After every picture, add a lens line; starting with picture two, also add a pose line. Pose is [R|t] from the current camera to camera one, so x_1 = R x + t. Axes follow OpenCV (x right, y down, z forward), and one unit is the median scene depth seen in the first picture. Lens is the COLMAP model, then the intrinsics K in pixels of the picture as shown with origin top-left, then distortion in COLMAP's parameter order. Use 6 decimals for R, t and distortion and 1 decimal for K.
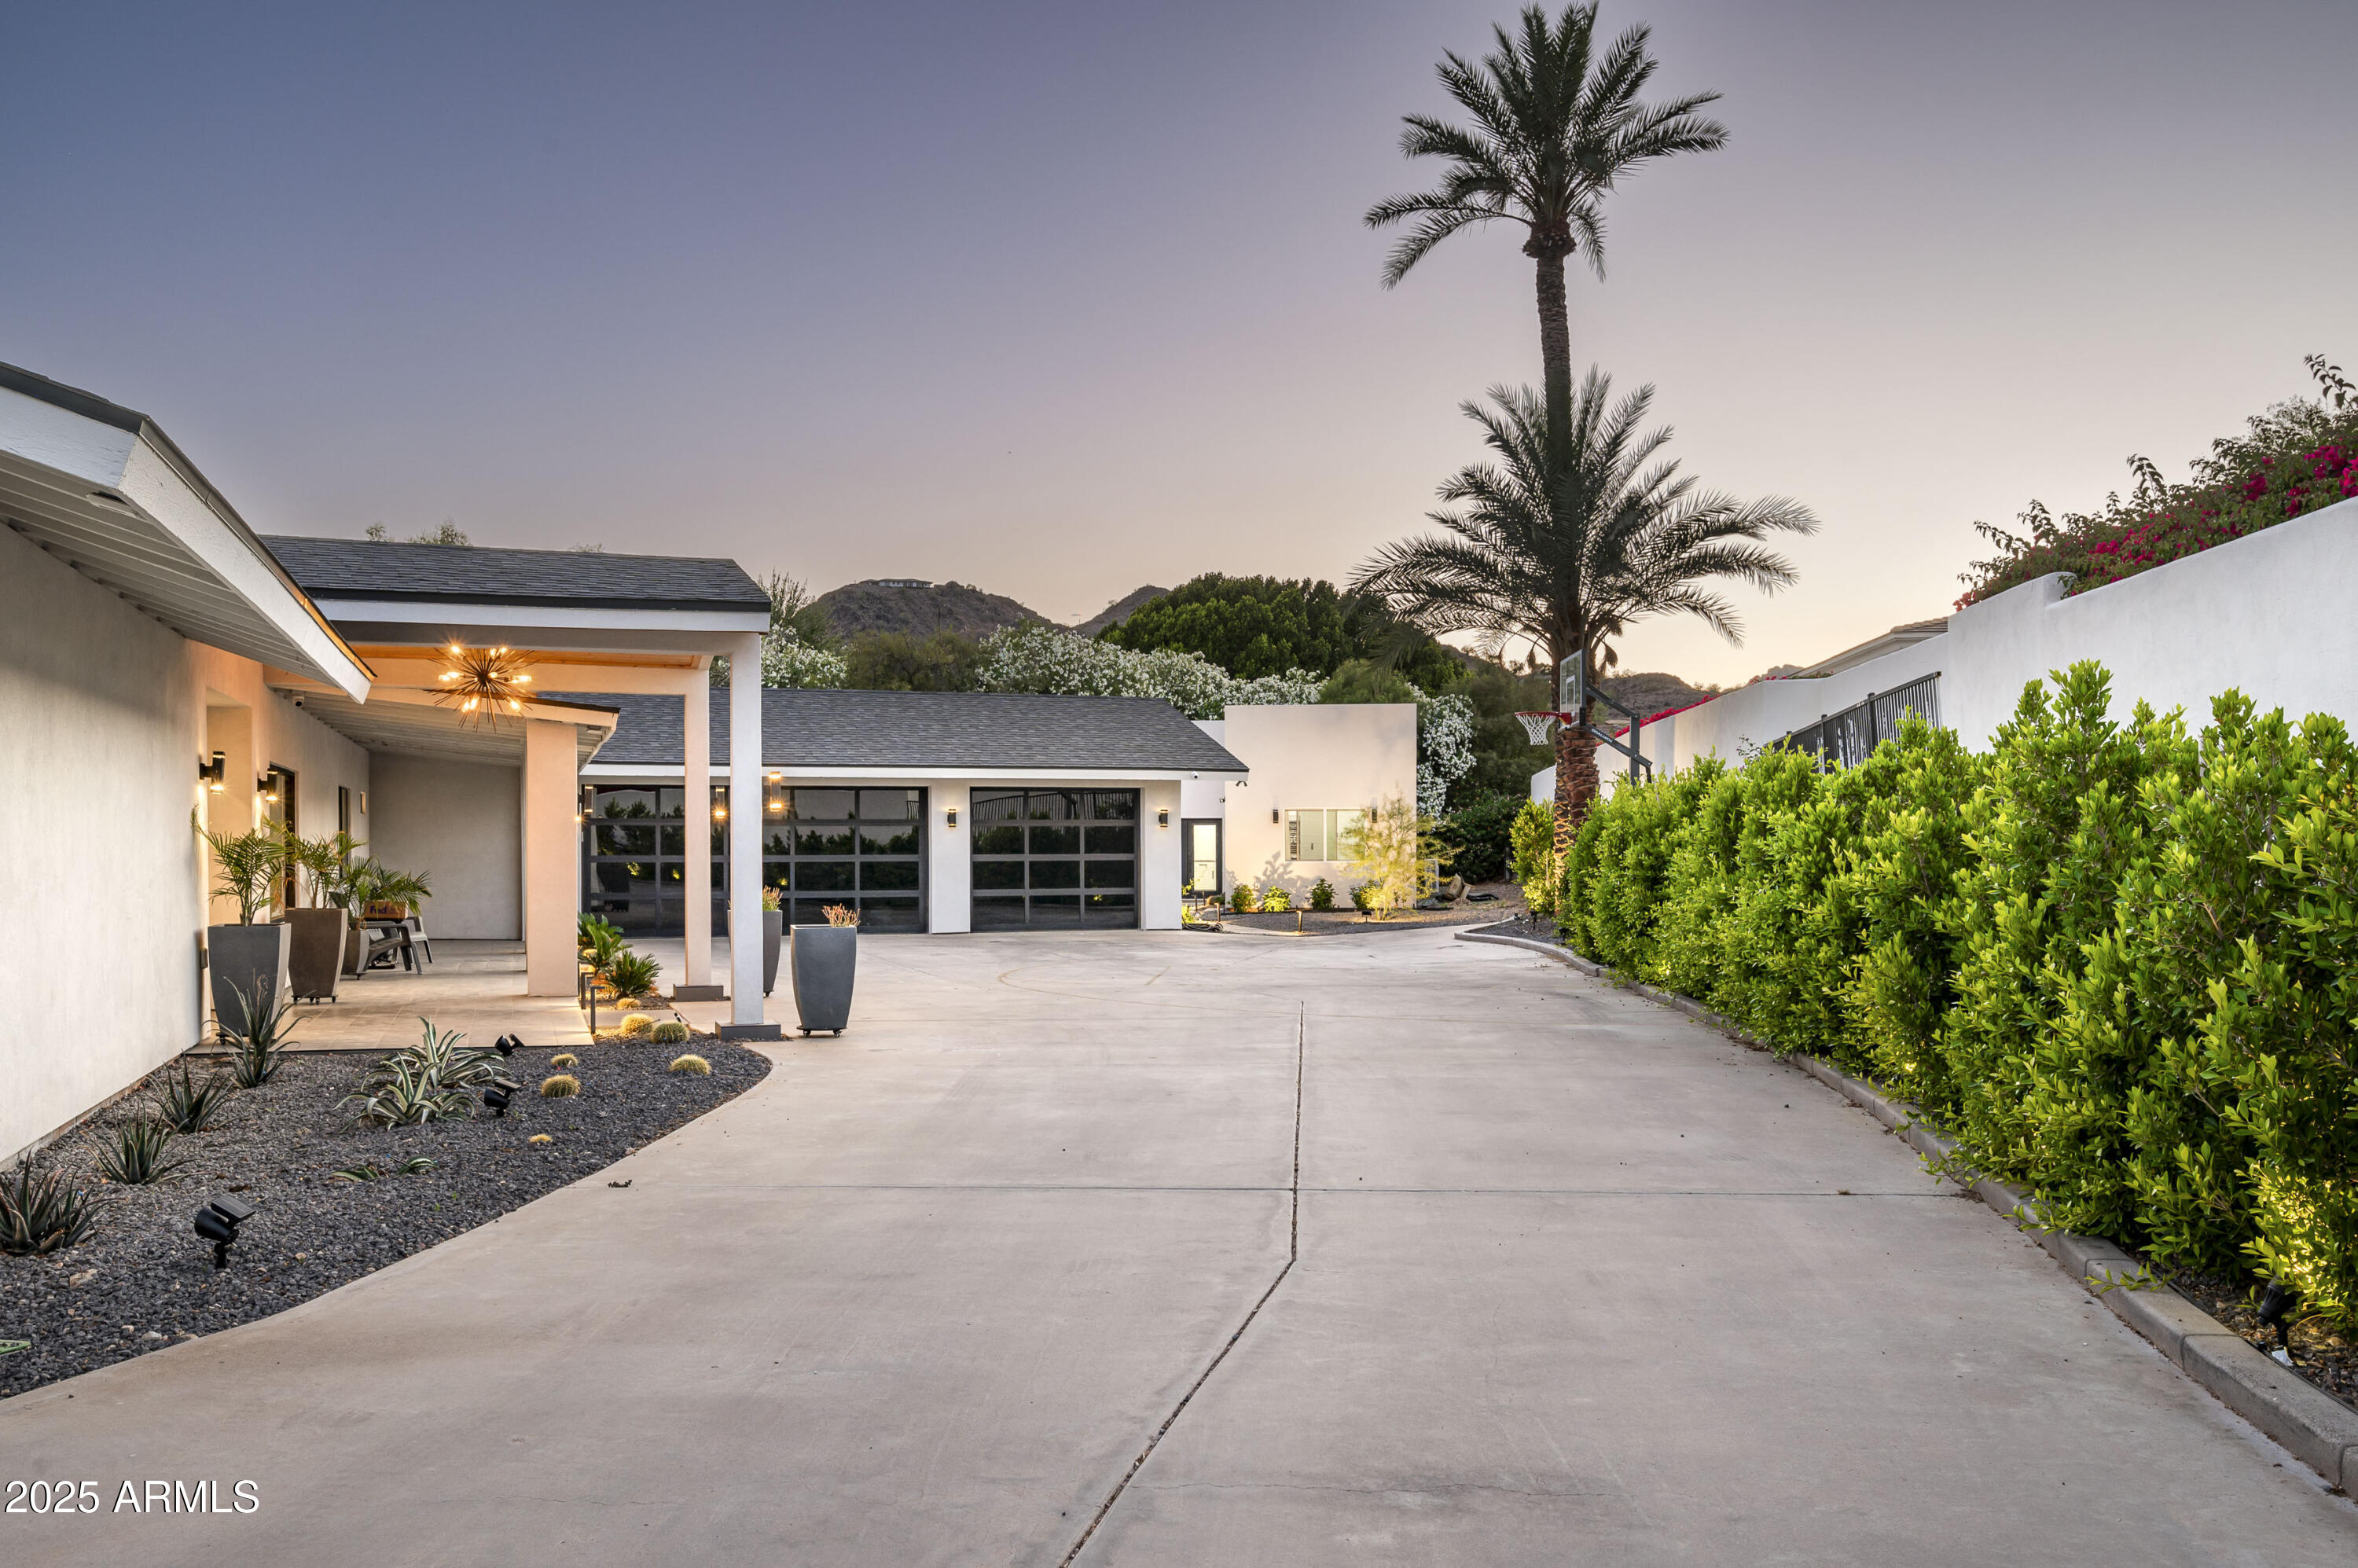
lens RADIAL K [[1708.5, 0, 1181.4], [0, 1708.5, 791.6], [0, 0, 1]] dist [-0.000827, 0.000224]
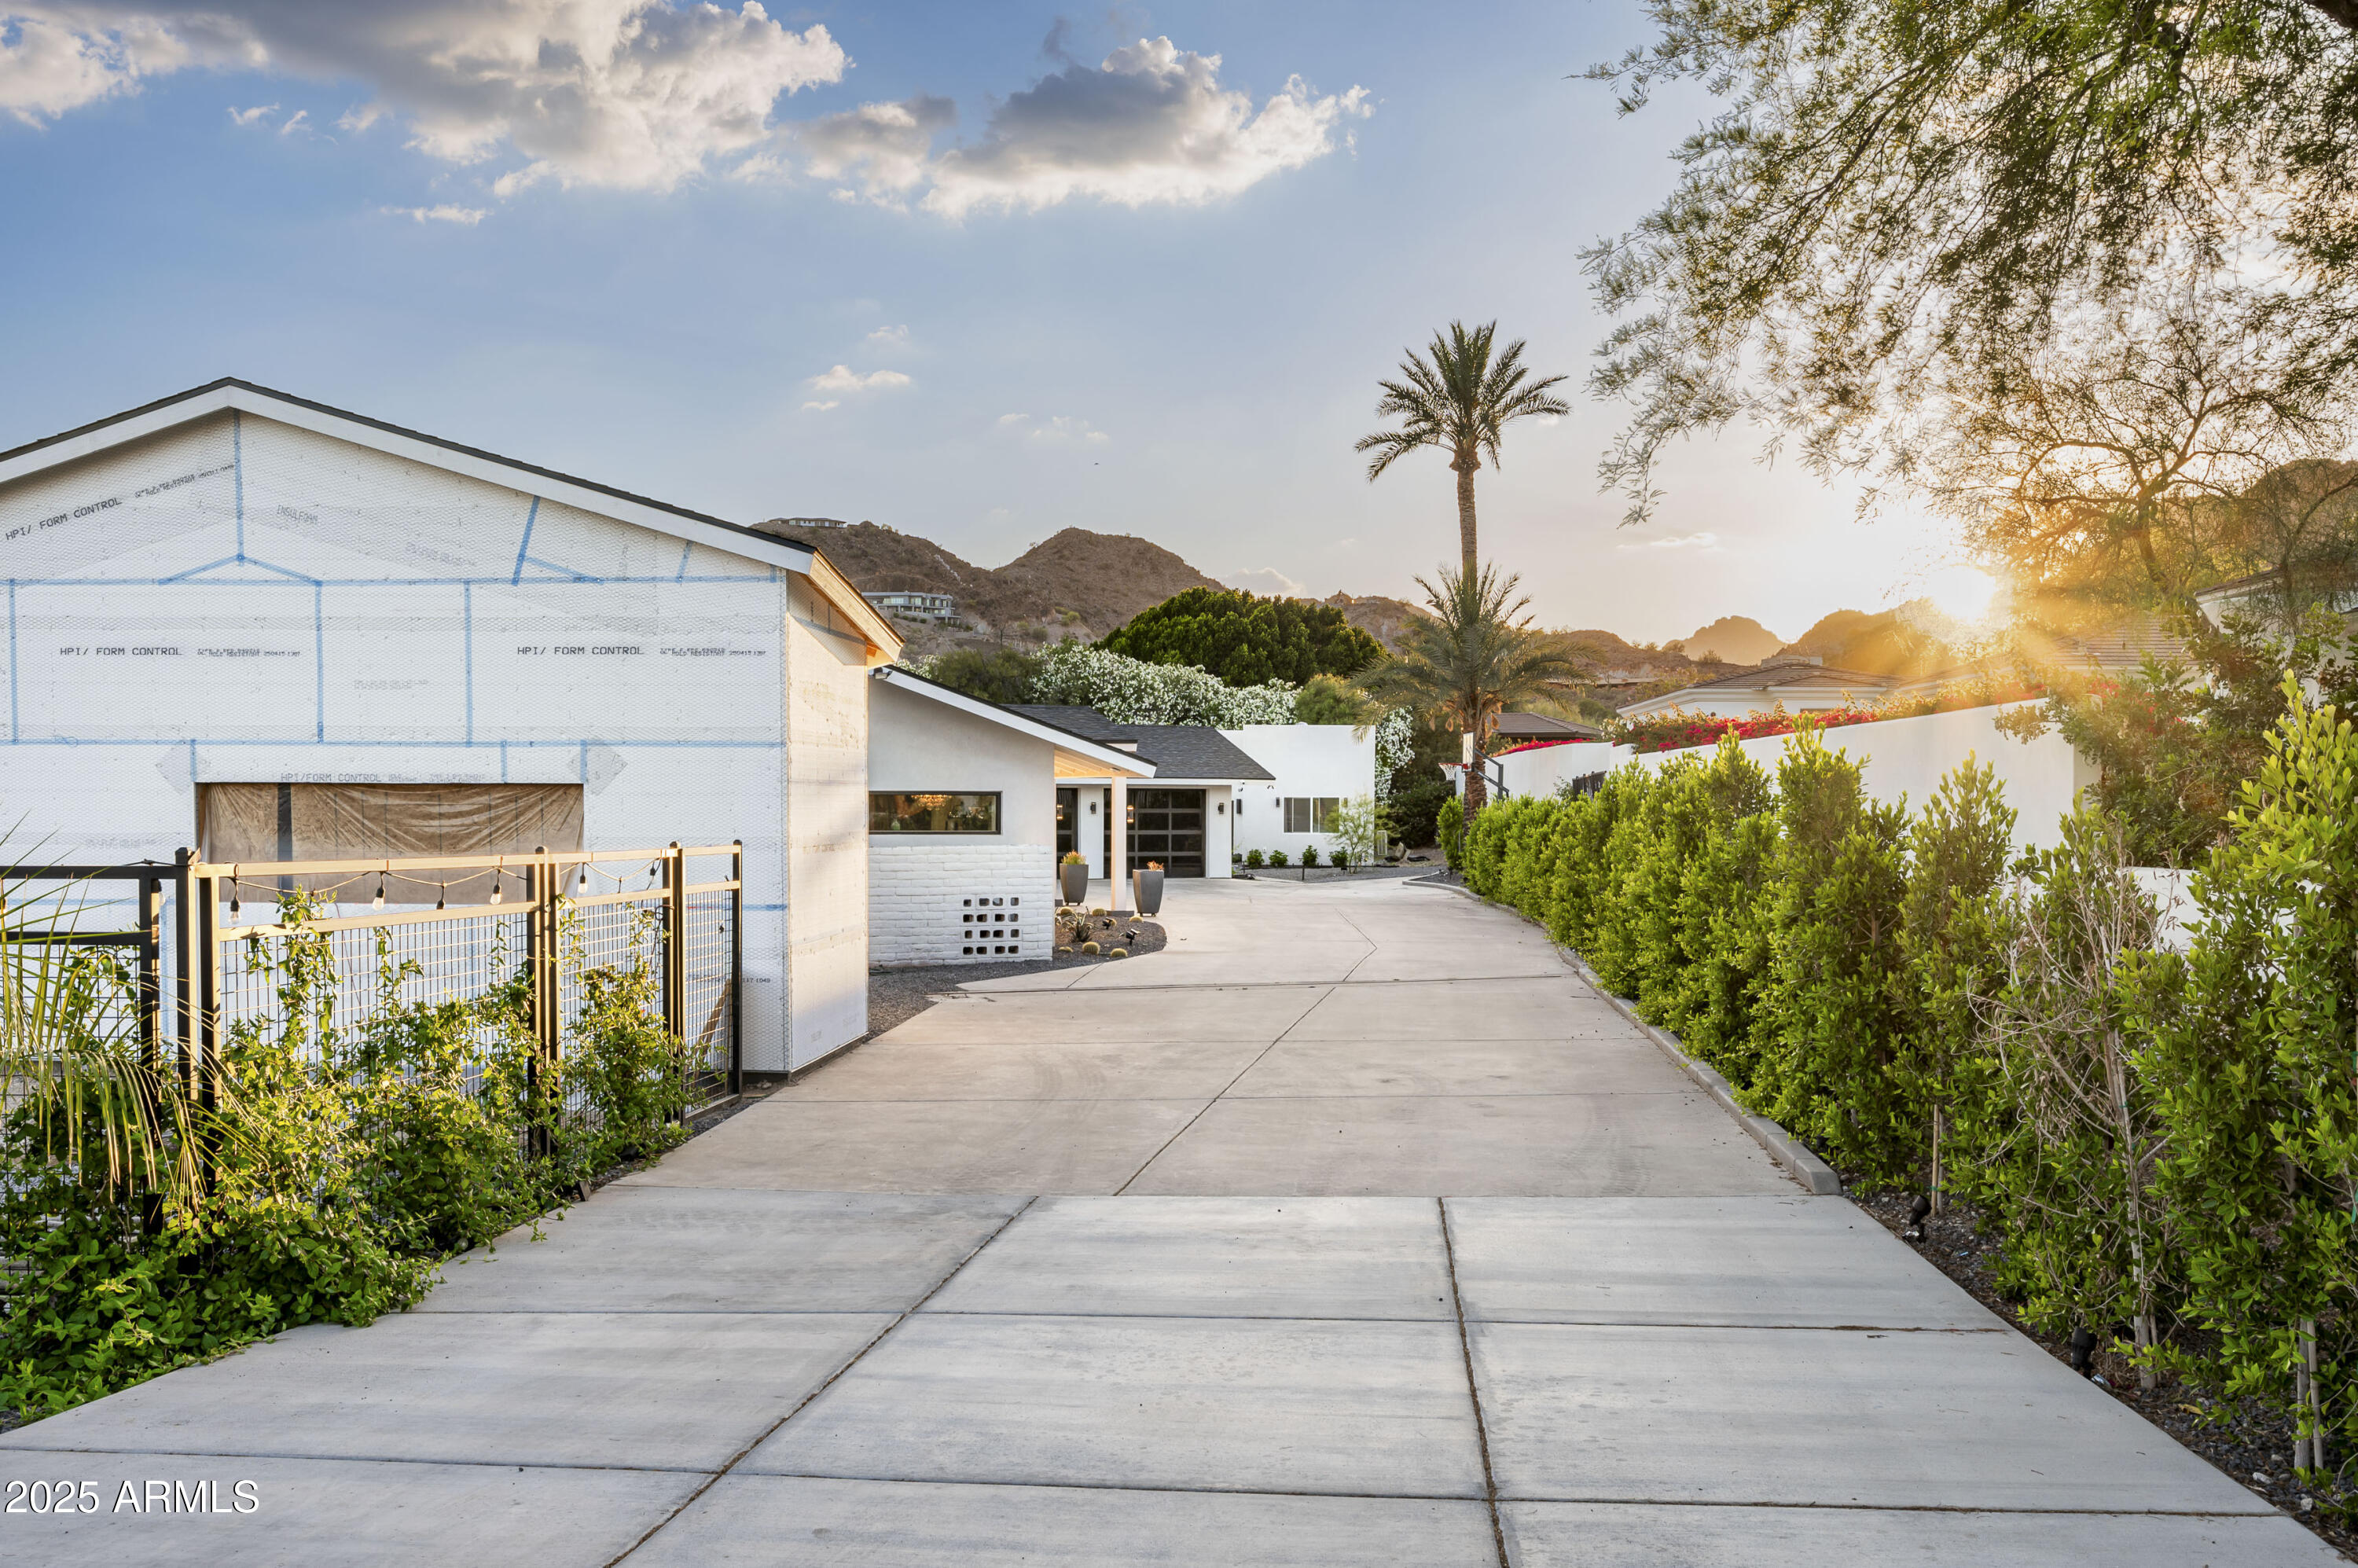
lens RADIAL K [[2081.2, 0, 1178.9], [0, 2081.2, 787.3], [0, 0, 1]] dist [-0.006447, -0.001155]
pose [[0.998049, 0.009573, 0.061697, -0.136689], [-0.011394, 0.999508, 0.029232, -0.048345], [-0.061387, -0.029878, 0.997667, -0.750296]]
